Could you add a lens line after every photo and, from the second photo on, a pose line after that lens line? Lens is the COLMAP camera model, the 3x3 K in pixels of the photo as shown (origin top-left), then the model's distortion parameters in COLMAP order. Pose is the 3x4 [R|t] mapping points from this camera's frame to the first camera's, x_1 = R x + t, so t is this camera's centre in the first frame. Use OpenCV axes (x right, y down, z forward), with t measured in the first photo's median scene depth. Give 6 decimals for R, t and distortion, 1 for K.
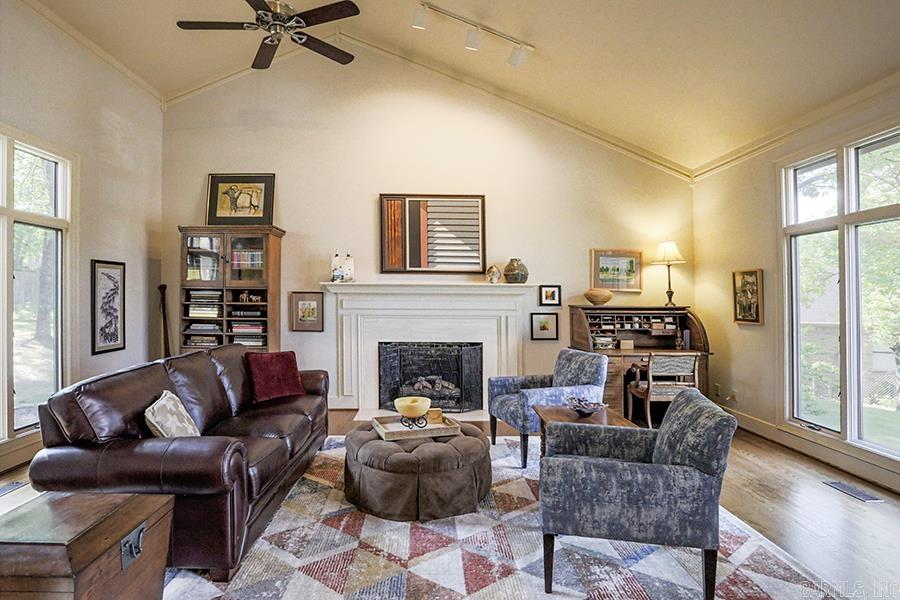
lens RADIAL K [[445.1, 0, 450.0], [0, 445.1, 300.0], [0, 0, 1]] dist [-0.016961, 0.000070]
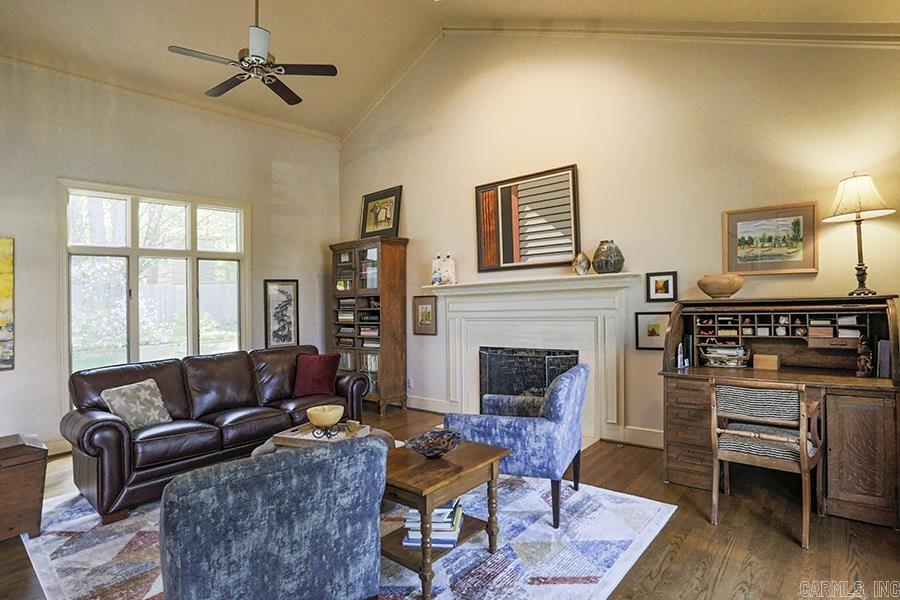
lens RADIAL K [[473.3, 0, 450.0], [0, 473.3, 300.0], [0, 0, 1]] dist [-0.000651, 0.000281]
pose [[0.776911, -0.036808, -0.628534, 0.434124], [0.039093, 0.999184, -0.010192, 0.004988], [0.628396, -0.016653, 0.777715, 0.207914]]
